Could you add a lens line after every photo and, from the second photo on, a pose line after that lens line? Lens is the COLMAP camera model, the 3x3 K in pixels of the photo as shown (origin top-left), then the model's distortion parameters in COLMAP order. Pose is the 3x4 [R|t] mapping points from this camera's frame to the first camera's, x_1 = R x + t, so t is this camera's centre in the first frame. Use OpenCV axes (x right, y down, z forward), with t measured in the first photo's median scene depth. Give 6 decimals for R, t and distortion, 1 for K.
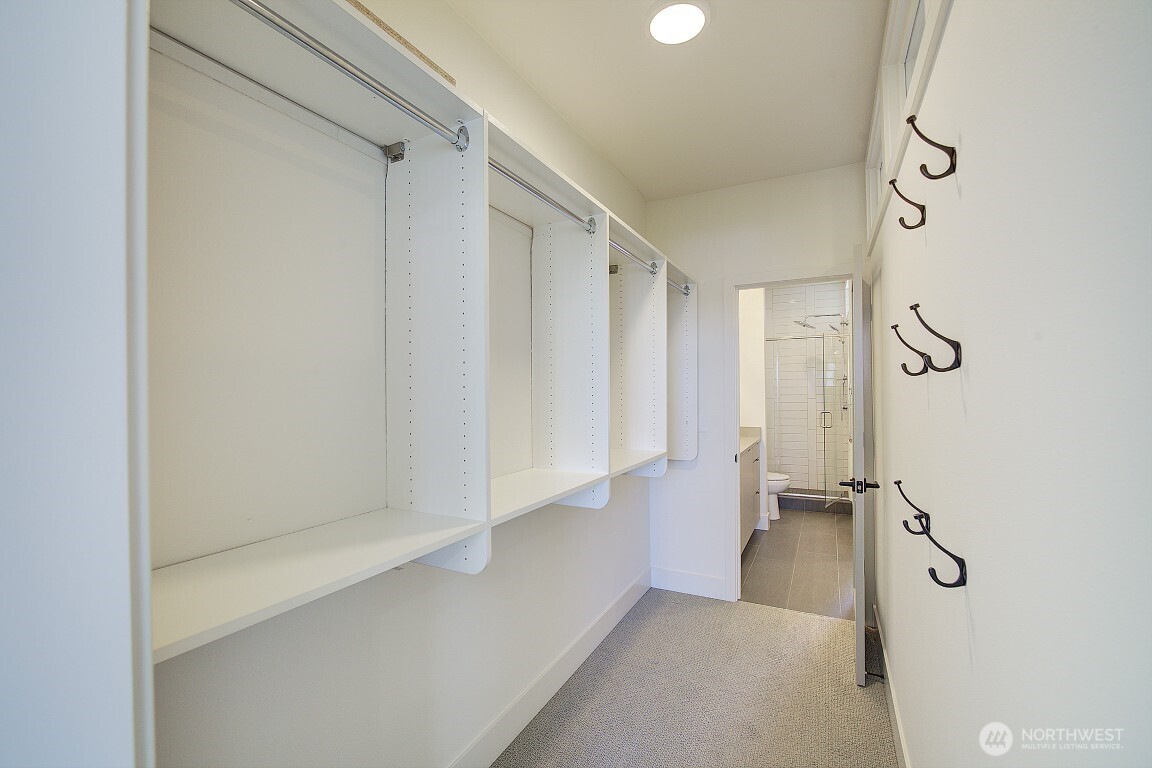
lens RADIAL K [[506.3, 0, 576.0], [0, 506.3, 384.0], [0, 0, 1]] dist [-0.001334, 0.000159]
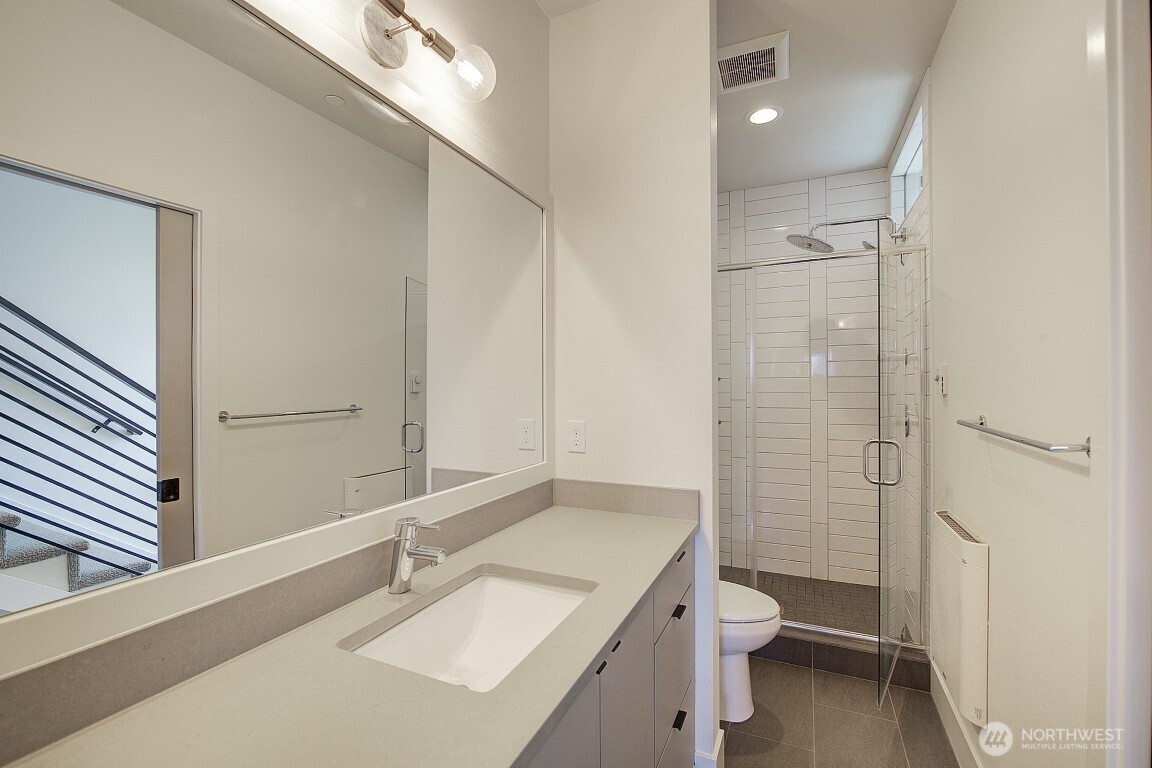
lens RADIAL K [[506.3, 0, 576.0], [0, 506.3, 384.0], [0, 0, 1]] dist [-0.001334, 0.000159]
pose [[0.999242, 0.005800, 0.038481, 0.244391], [-0.005912, 0.999979, 0.002792, 0.004260], [-0.038464, -0.003018, 0.999255, 0.596703]]
